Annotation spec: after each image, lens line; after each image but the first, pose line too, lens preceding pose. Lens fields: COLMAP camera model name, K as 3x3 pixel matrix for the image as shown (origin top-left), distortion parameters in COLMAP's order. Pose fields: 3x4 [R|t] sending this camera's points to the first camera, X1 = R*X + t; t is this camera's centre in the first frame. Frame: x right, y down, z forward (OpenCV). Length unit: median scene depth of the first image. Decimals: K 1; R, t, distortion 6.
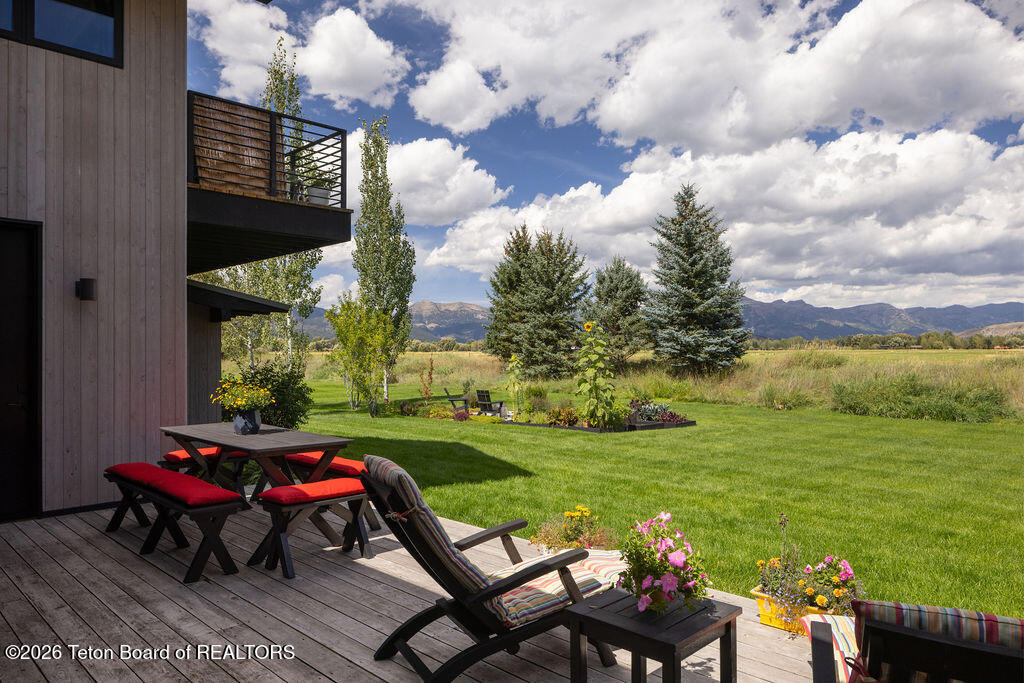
lens RADIAL K [[698.6, 0, 512.8], [0, 698.6, 353.5], [0, 0, 1]] dist [0.005534, 0.001746]
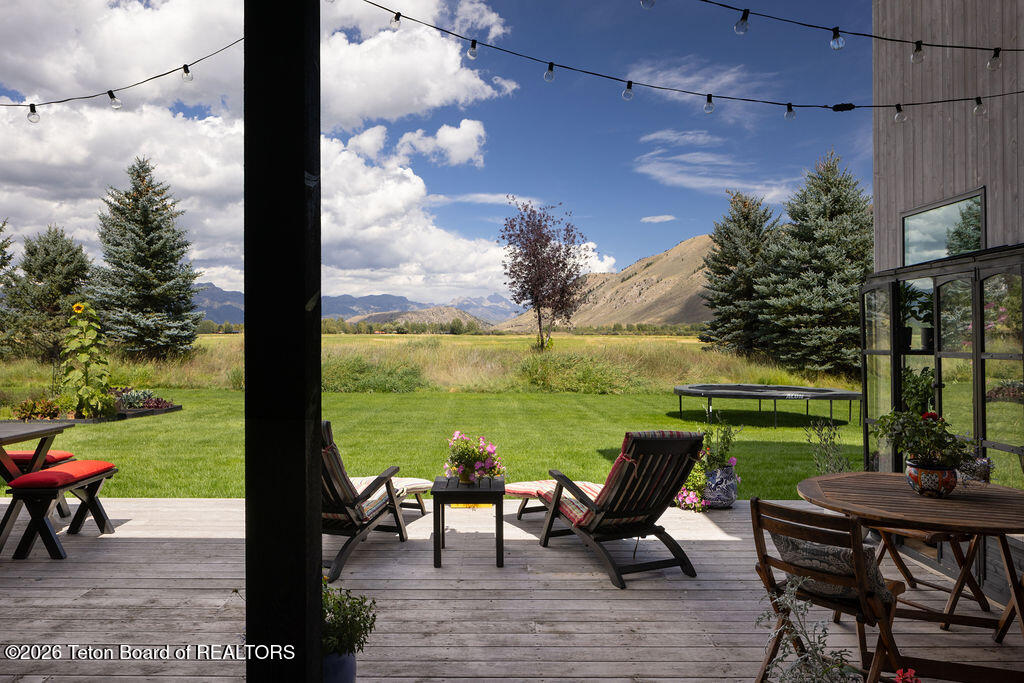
lens RADIAL K [[721.5, 0, 512.0], [0, 721.5, 341.5], [0, 0, 1]] dist [-0.002165, -0.000198]
pose [[0.694615, -0.002032, 0.719379, -0.107686], [-0.002317, 0.999985, 0.005062, -0.000571], [-0.719378, -0.005183, 0.694600, -0.035176]]
